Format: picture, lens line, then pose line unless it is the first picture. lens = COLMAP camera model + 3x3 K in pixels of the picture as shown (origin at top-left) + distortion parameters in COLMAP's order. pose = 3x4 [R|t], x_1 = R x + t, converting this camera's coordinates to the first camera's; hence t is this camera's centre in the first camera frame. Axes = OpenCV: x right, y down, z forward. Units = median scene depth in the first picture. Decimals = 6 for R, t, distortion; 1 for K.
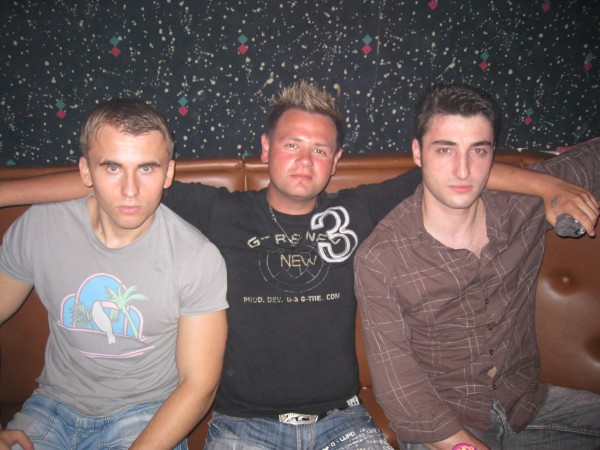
lens RADIAL K [[478.8, 0, 299.8], [0, 478.8, 223.7], [0, 0, 1]] dist [-0.071335, 0.018416]
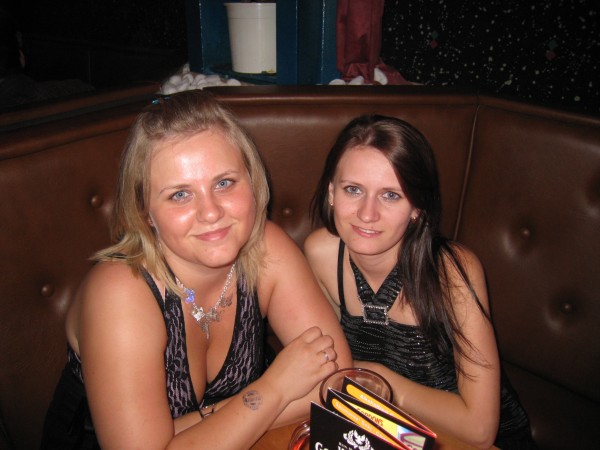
lens RADIAL K [[478.8, 0, 300.3], [0, 478.8, 225.8], [0, 0, 1]] dist [-0.071335, 0.018416]
pose [[0.667132, 0.326804, -0.669429, 0.426853], [-0.302021, 0.940122, 0.157967, -0.045235], [0.680969, 0.096797, 0.725887, 0.021369]]
